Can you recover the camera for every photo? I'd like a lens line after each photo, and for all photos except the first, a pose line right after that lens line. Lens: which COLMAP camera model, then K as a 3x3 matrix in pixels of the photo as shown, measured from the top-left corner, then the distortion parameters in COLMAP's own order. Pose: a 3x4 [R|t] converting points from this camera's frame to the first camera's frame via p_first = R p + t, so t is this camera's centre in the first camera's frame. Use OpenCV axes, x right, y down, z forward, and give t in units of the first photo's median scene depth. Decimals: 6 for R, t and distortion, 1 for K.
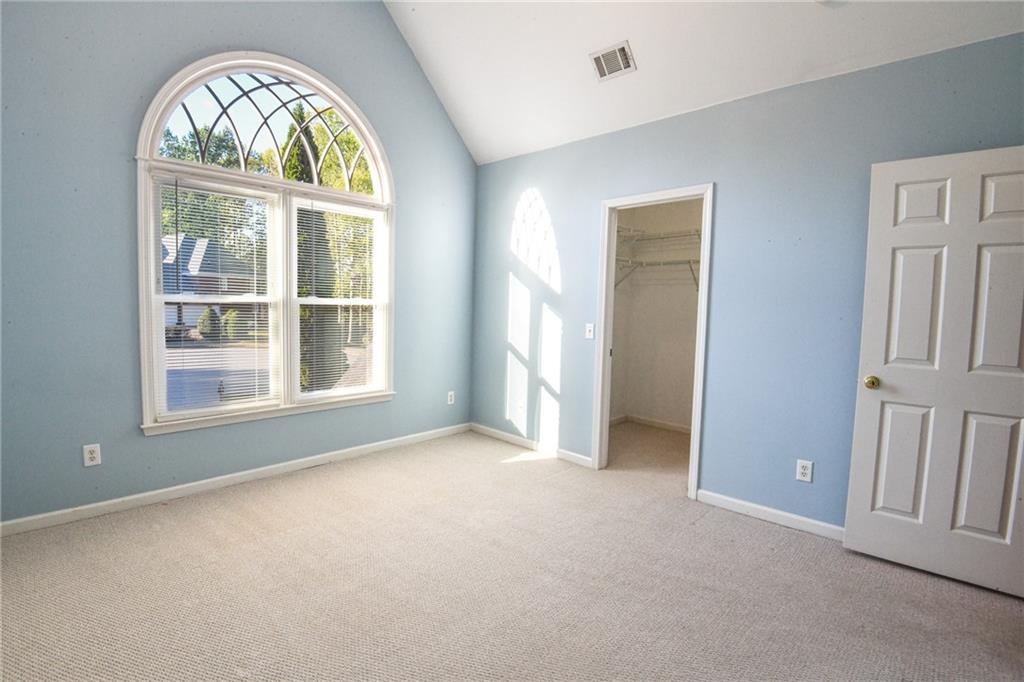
lens RADIAL K [[483.6, 0, 512.5], [0, 483.6, 322.1], [0, 0, 1]] dist [-0.001938, -0.000533]
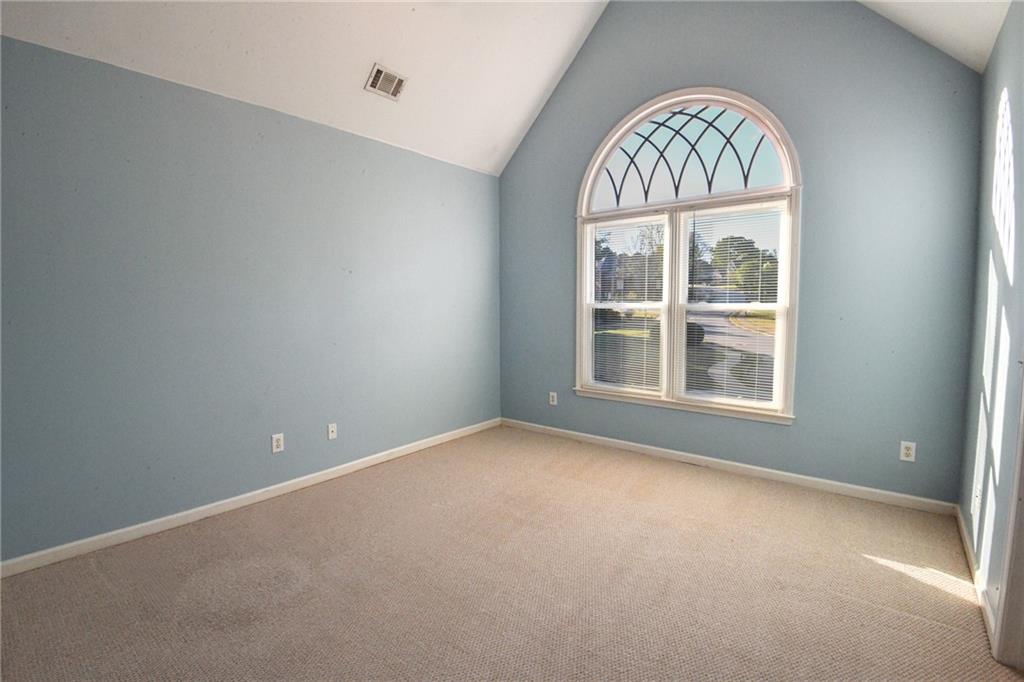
lens RADIAL K [[483.2, 0, 508.6], [0, 483.2, 335.1], [0, 0, 1]] dist [-0.002787, -0.028606]
pose [[0.076055, 0.038840, -0.996347, 0.629158], [-0.041411, 0.998502, 0.035763, -0.002847], [0.996243, 0.038539, 0.077549, 0.540207]]
